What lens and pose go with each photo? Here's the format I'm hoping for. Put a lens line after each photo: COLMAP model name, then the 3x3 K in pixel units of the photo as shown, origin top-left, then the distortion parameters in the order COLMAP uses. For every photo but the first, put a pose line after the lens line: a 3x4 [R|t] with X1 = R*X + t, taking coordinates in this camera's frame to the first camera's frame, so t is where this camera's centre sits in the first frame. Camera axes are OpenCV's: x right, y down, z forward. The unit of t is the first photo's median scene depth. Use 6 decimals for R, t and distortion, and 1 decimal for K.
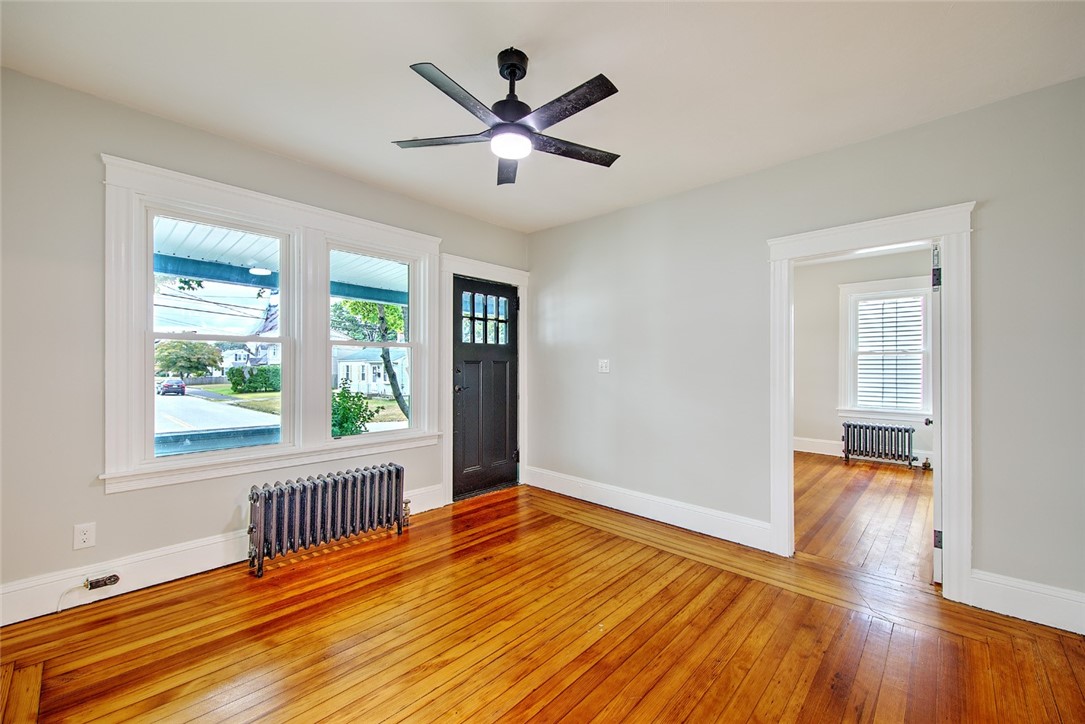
lens RADIAL K [[438.4, 0, 544.5], [0, 438.4, 364.8], [0, 0, 1]] dist [0.006262, -0.002052]
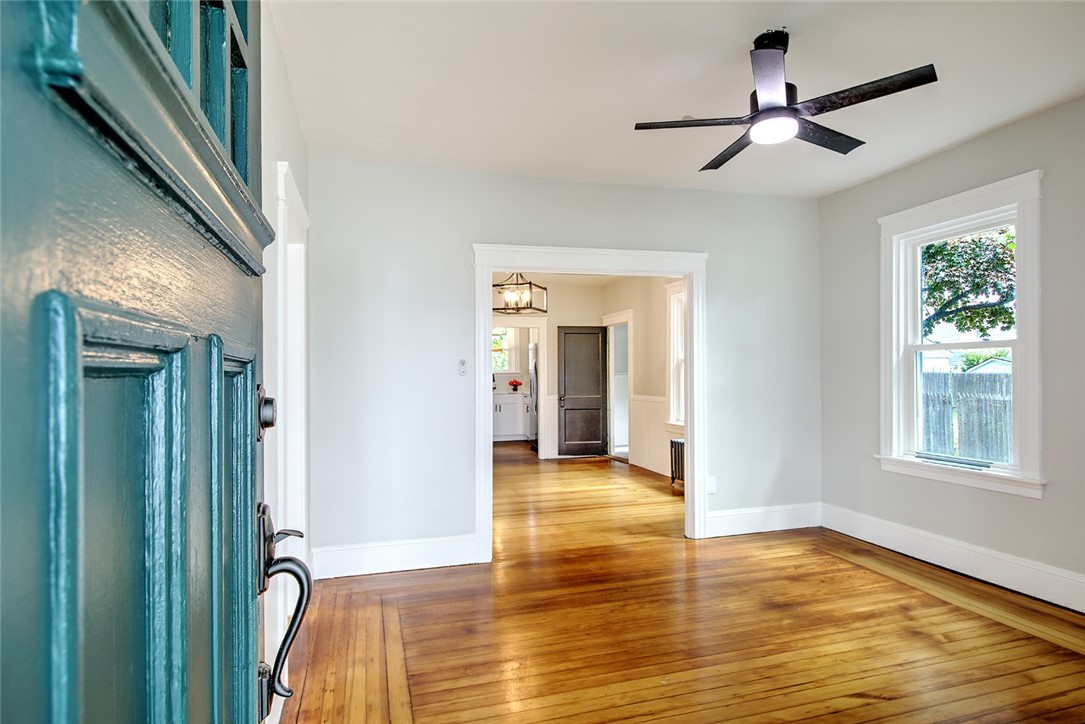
lens RADIAL K [[601.7, 0, 542.7], [0, 601.7, 367.0], [0, 0, 1]] dist [-0.000099, -0.005841]
pose [[-0.859161, 0.009977, 0.511607, -0.207157], [0.008956, 0.999950, -0.004460, -0.005044], [-0.511626, 0.000750, -0.859208, 1.636064]]
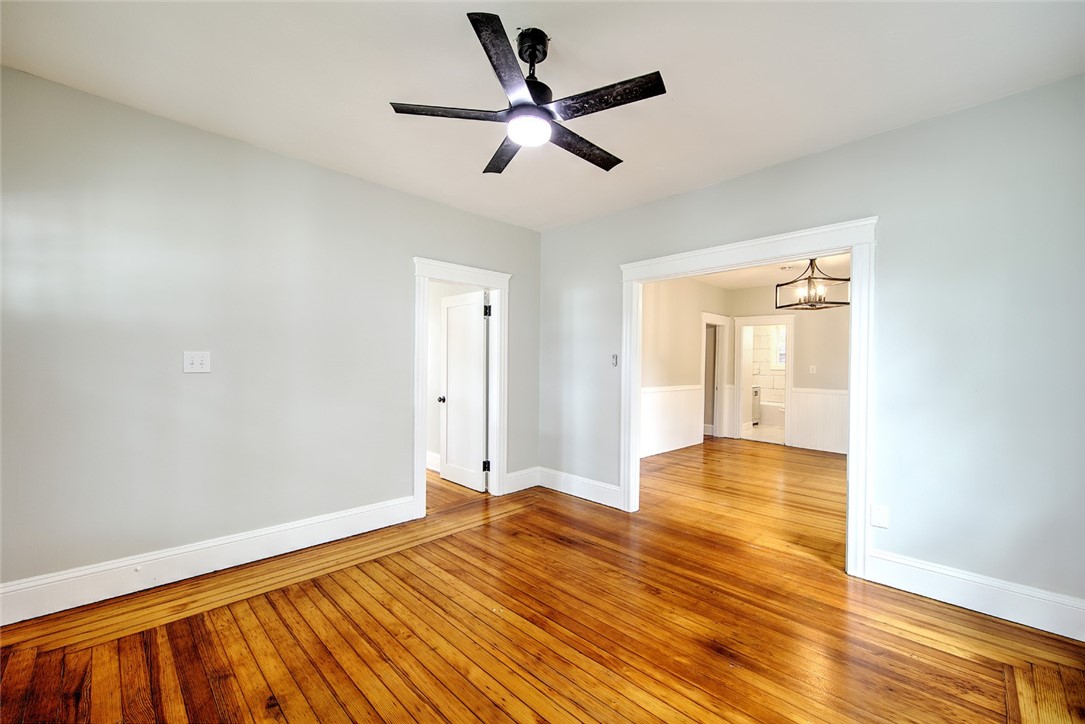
lens RADIAL K [[438.4, 0, 545.1], [0, 438.4, 364.2], [0, 0, 1]] dist [0.006262, -0.002052]
pose [[0.035633, -0.007119, 0.999340, -0.716748], [-0.008073, 0.999940, 0.007412, -0.006956], [-0.999332, -0.008331, 0.035573, 0.656880]]
